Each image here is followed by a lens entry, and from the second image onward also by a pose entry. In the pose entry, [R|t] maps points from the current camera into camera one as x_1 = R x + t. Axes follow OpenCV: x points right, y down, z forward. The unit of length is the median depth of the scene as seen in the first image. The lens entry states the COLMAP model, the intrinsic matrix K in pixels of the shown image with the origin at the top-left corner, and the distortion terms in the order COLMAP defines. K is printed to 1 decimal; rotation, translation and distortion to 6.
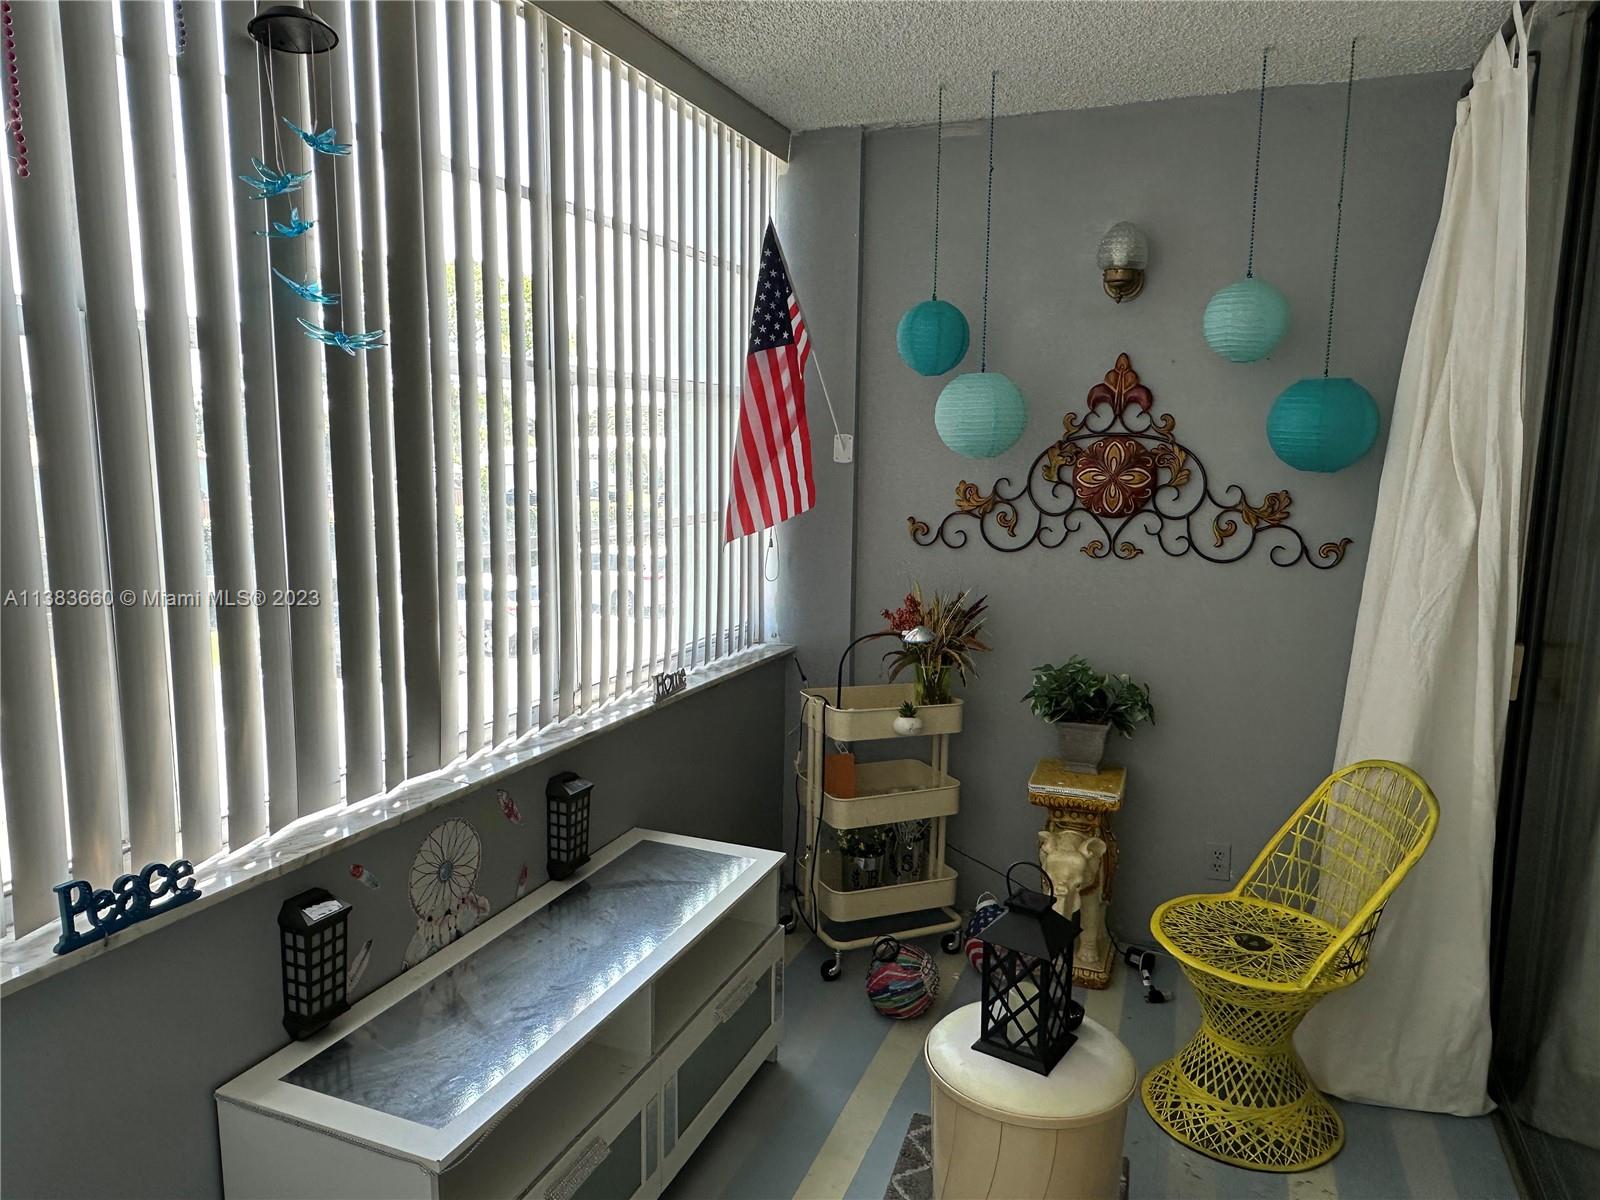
lens RADIAL K [[1069.5, 0, 800.0], [0, 1069.5, 600.0], [0, 0, 1]] dist [-0.001562, -0.000296]
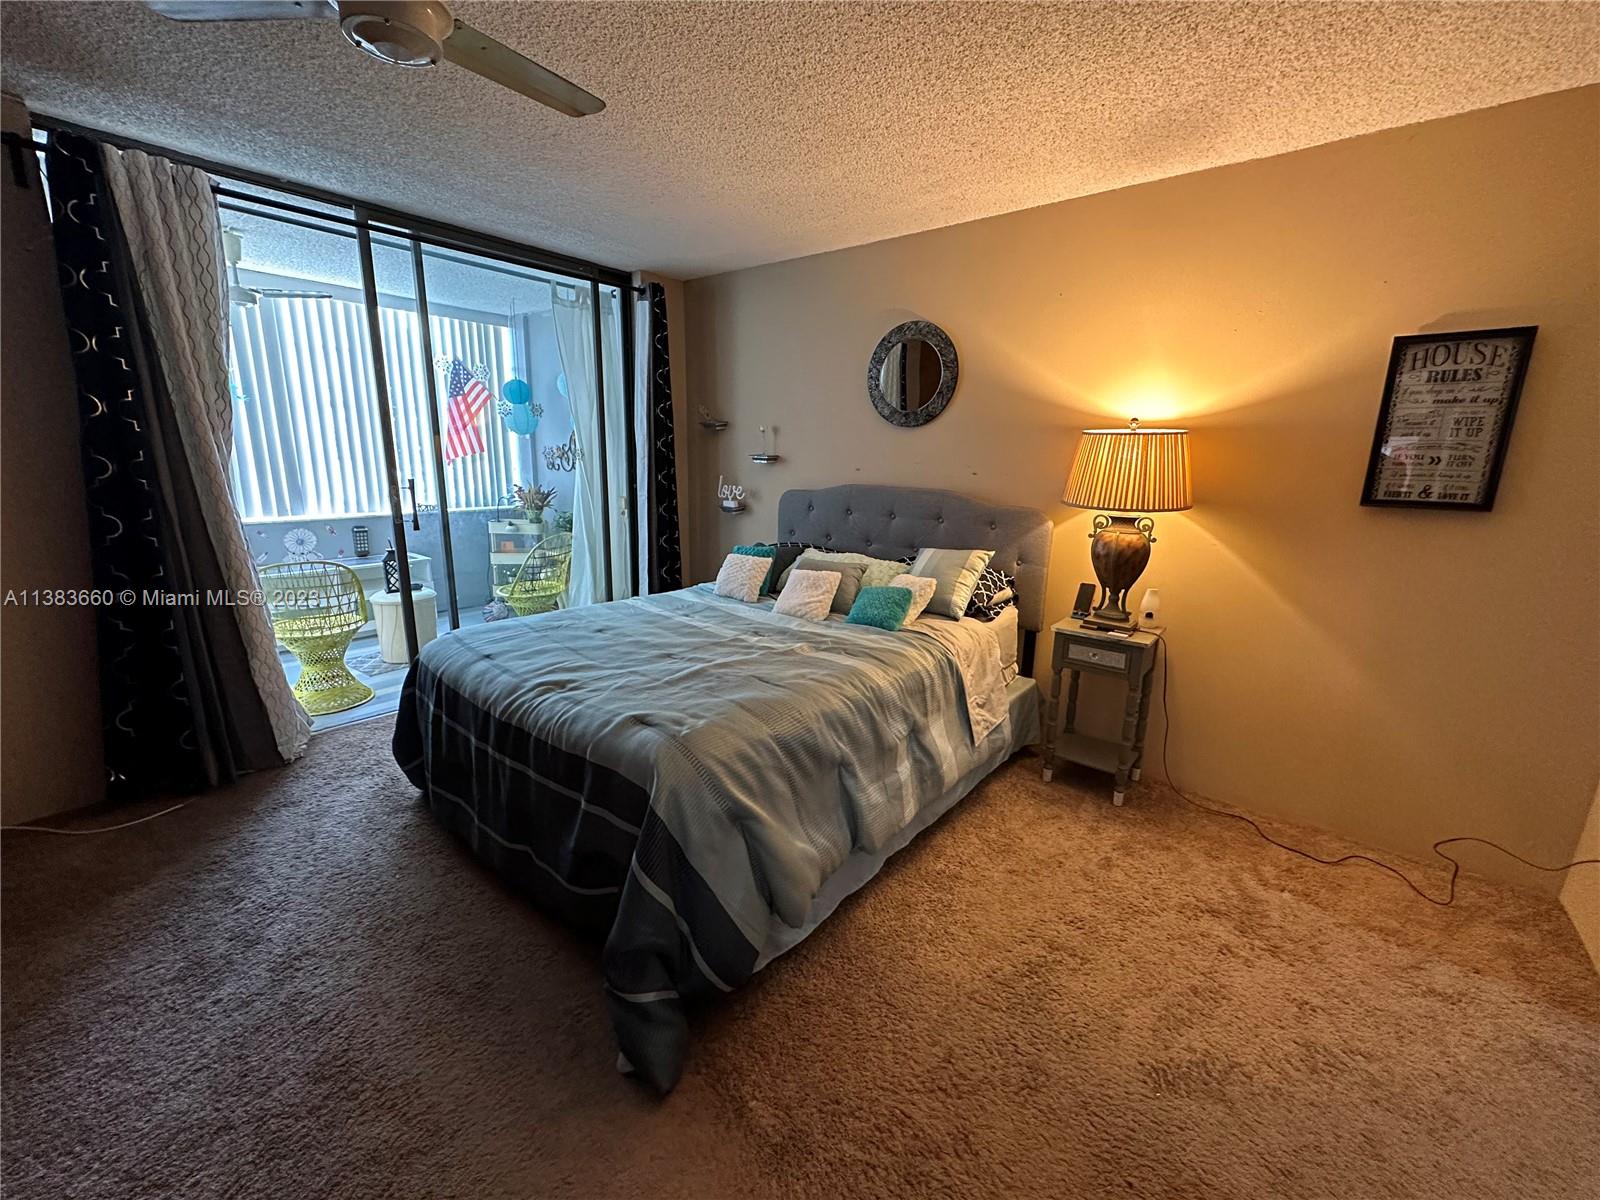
lens RADIAL K [[640.1, 0, 800.0], [0, 640.1, 600.0], [0, 0, 1]] dist [-0.002291, 0.001076]
pose [[0.955837, 0.064062, -0.286831, 1.946138], [-0.042547, 0.995836, 0.080629, 0.195853], [0.290801, -0.064865, 0.954582, -0.629424]]
